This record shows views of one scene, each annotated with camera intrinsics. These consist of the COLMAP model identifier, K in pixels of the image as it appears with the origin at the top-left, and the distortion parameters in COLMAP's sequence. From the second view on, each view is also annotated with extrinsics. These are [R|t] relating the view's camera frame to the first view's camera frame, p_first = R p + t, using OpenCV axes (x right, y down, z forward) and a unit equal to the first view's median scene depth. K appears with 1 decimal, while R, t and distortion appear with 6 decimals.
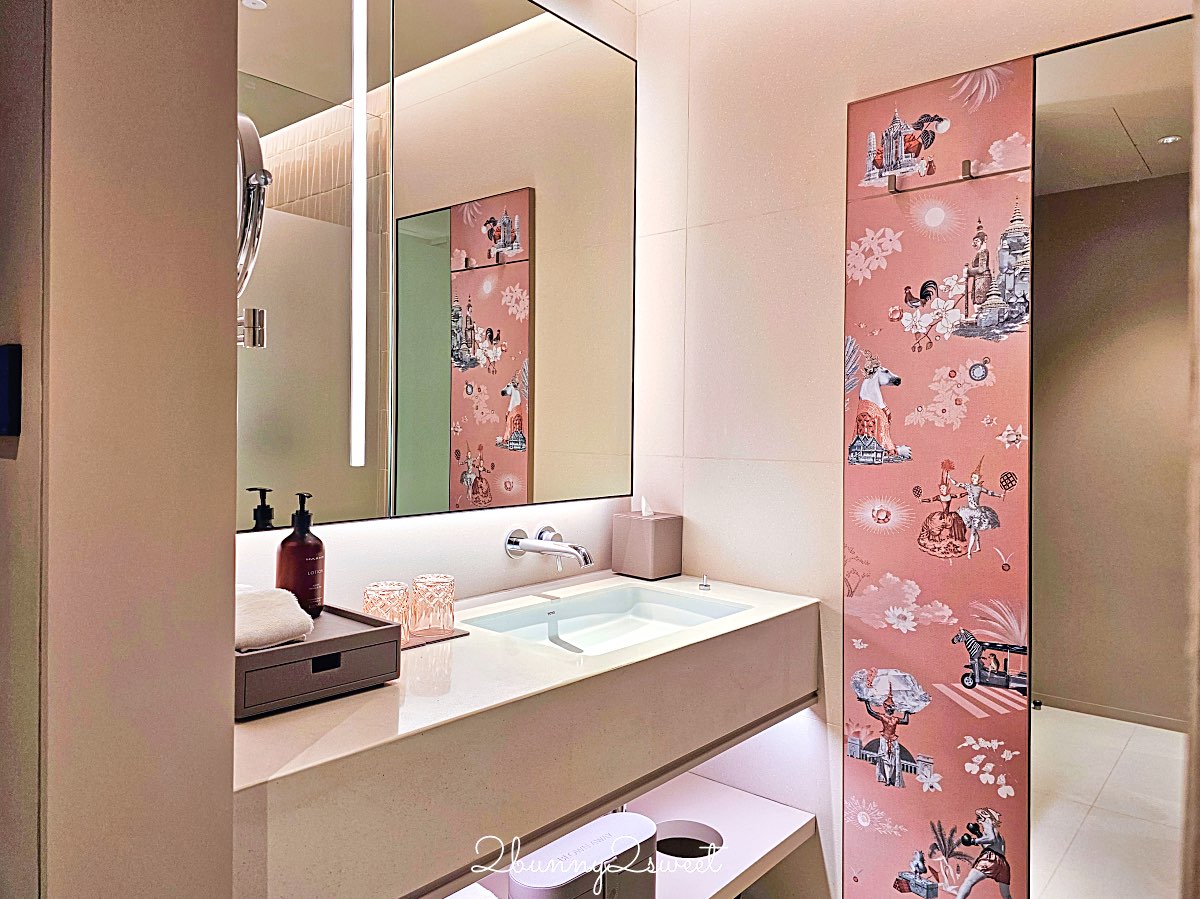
lens RADIAL K [[838.2, 0, 597.0], [0, 838.2, 441.6], [0, 0, 1]] dist [0.053517, -0.053186]
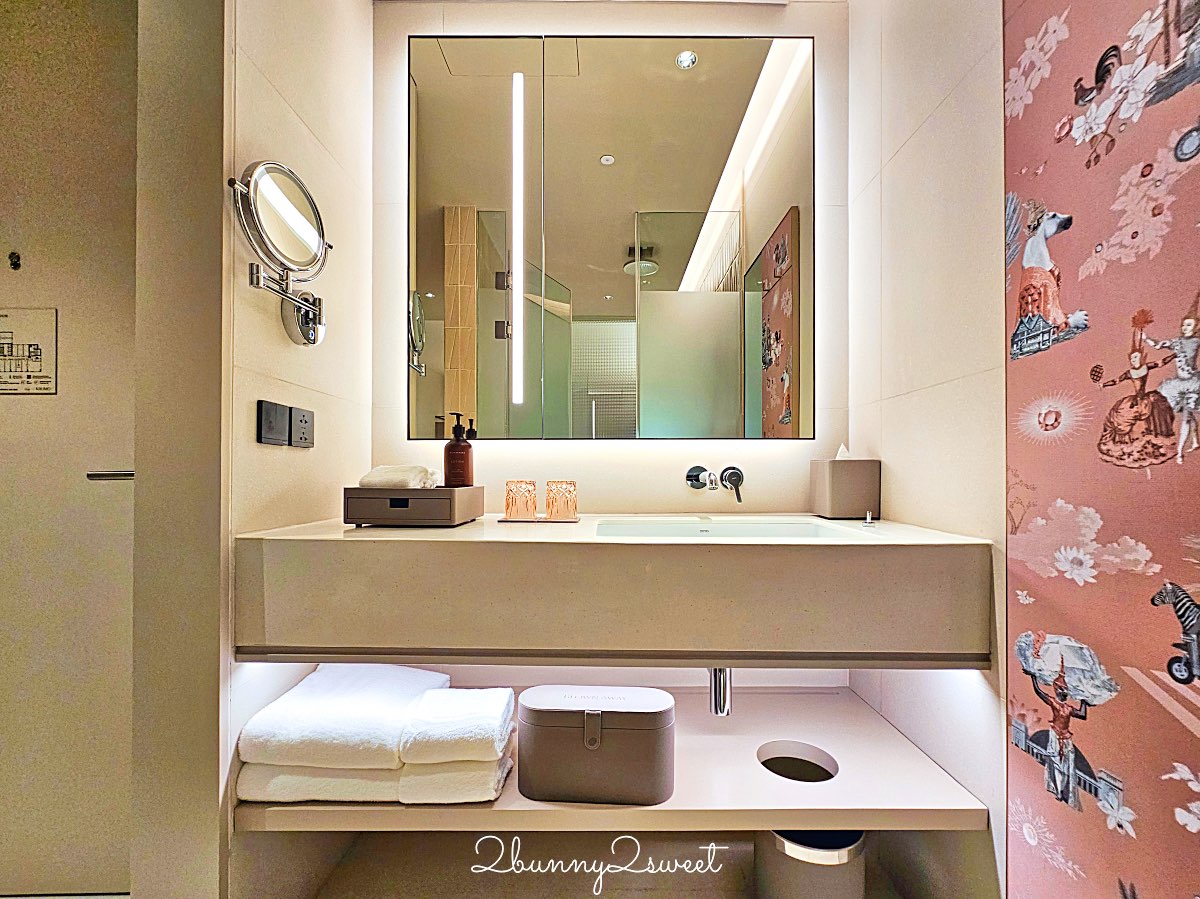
lens RADIAL K [[512.5, 0, 603.1], [0, 512.5, 478.9], [0, 0, 1]] dist [0.007708, -0.004096]
pose [[0.642015, -0.008777, -0.766642, 0.435552], [-0.003652, 0.999888, -0.014506, 0.148343], [0.766684, 0.012113, 0.641911, 0.437264]]
